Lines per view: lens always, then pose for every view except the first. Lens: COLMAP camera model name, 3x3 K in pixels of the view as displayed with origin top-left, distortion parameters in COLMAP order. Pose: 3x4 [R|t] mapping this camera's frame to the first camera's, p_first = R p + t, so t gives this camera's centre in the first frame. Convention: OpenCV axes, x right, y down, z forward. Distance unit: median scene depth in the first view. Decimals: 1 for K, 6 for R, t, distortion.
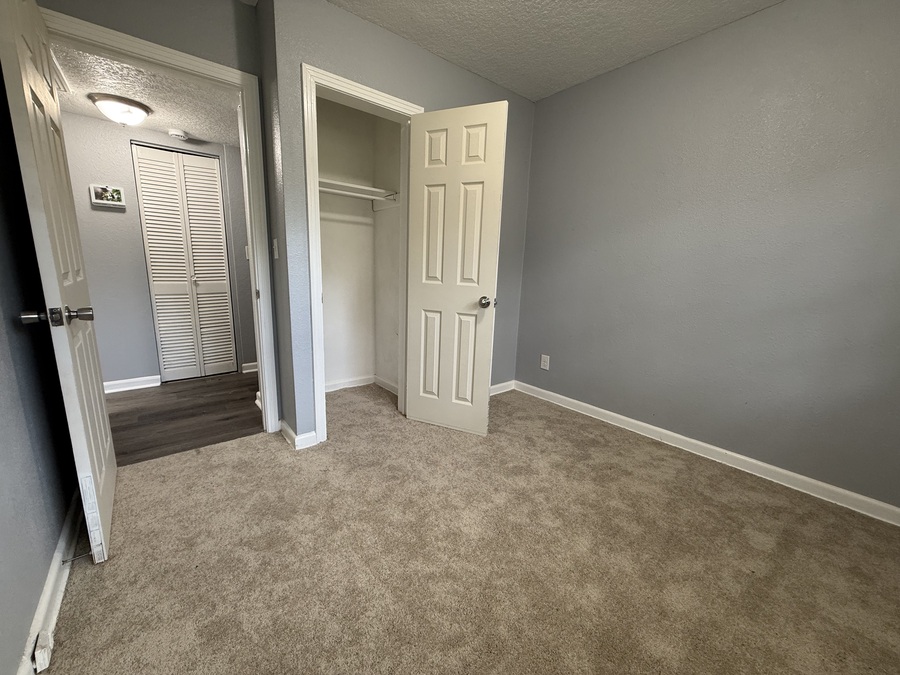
lens RADIAL K [[356.9, 0, 450.0], [0, 356.9, 337.5], [0, 0, 1]] dist [-0.000748, -0.000195]
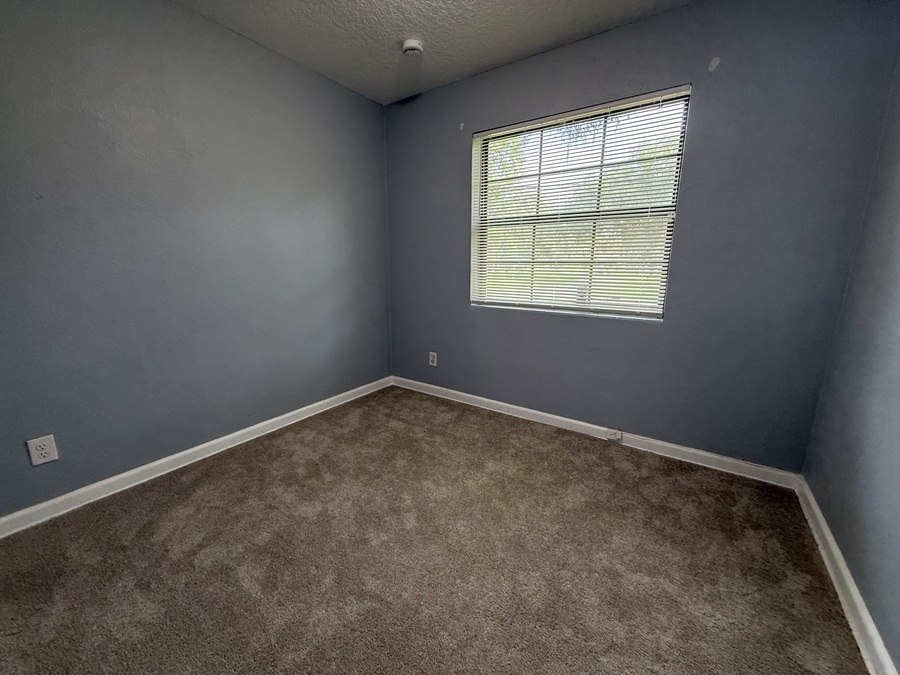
lens RADIAL K [[356.9, 0, 450.0], [0, 356.9, 337.5], [0, 0, 1]] dist [-0.000748, -0.000195]
pose [[-0.265572, -0.236169, 0.934717, -0.537511], [0.173641, 0.941960, 0.287333, -0.209646], [-0.948325, 0.238613, -0.209149, 0.771448]]
